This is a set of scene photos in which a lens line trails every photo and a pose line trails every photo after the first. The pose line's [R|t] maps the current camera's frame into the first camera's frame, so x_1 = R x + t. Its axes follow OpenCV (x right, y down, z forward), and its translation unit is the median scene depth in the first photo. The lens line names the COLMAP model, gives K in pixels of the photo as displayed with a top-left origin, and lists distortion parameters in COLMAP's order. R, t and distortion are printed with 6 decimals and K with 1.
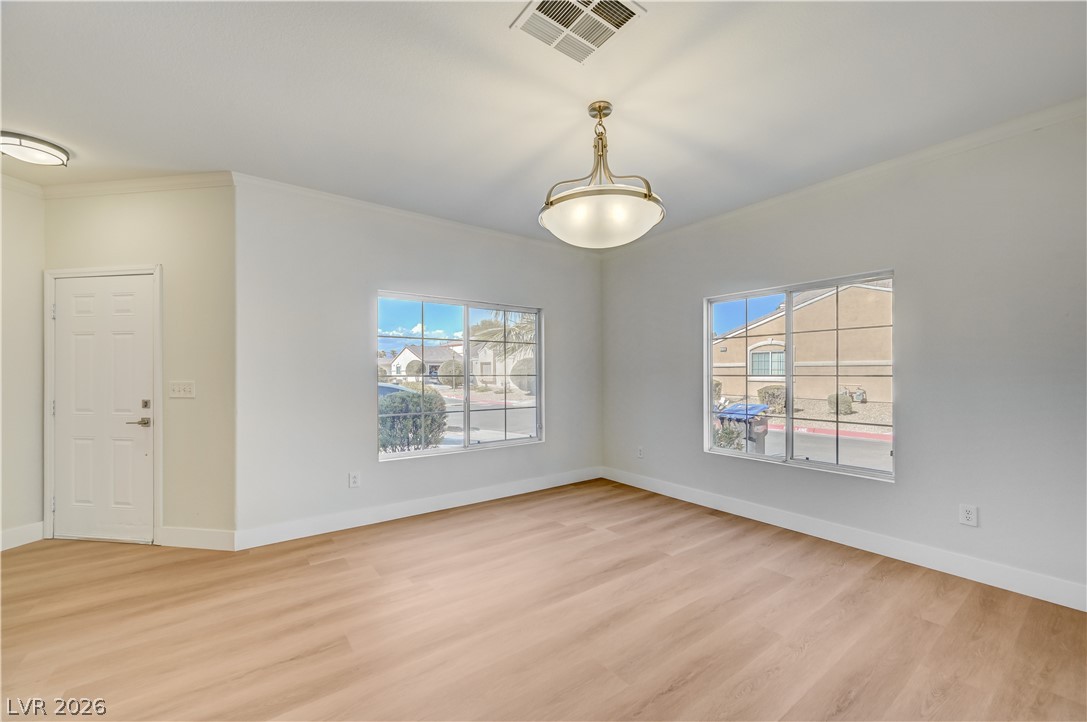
lens RADIAL K [[434.4, 0, 543.4], [0, 434.4, 377.4], [0, 0, 1]] dist [-0.000065, -0.000229]
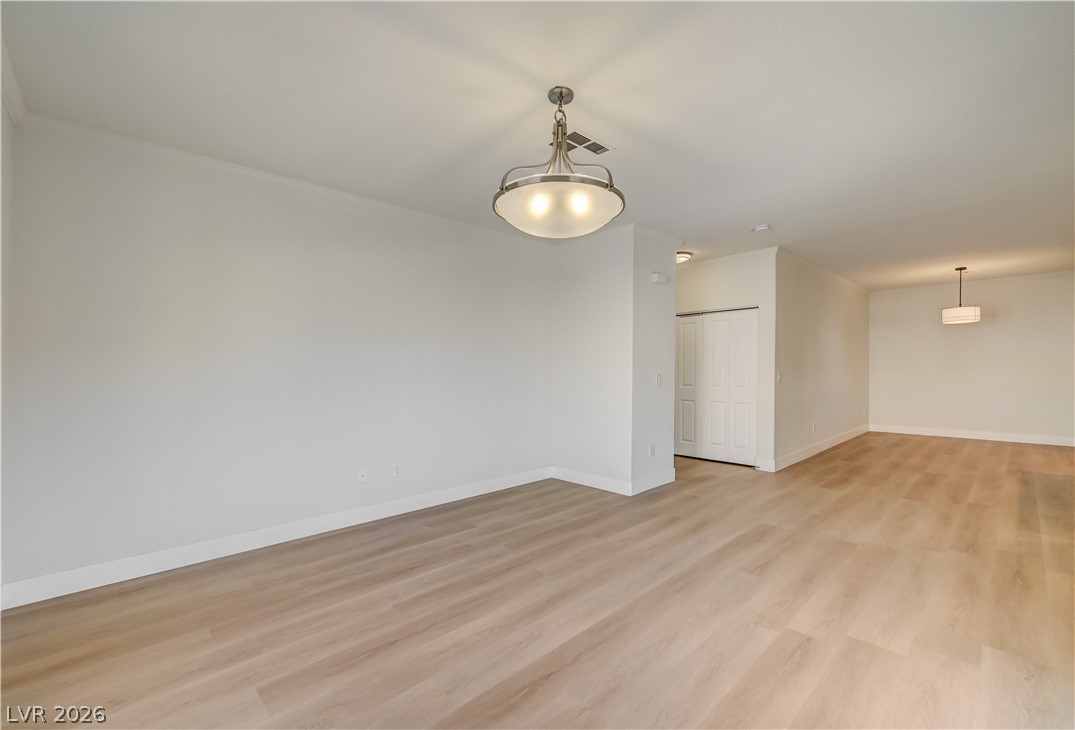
lens RADIAL K [[437.7, 0, 553.6], [0, 437.7, 359.3], [0, 0, 1]] dist [-0.002097, -0.000103]
pose [[-0.990611, 0.010341, -0.136321, 0.214774], [0.012230, 0.999840, -0.013024, -0.009344], [0.136165, -0.014568, -0.990579, 1.622684]]
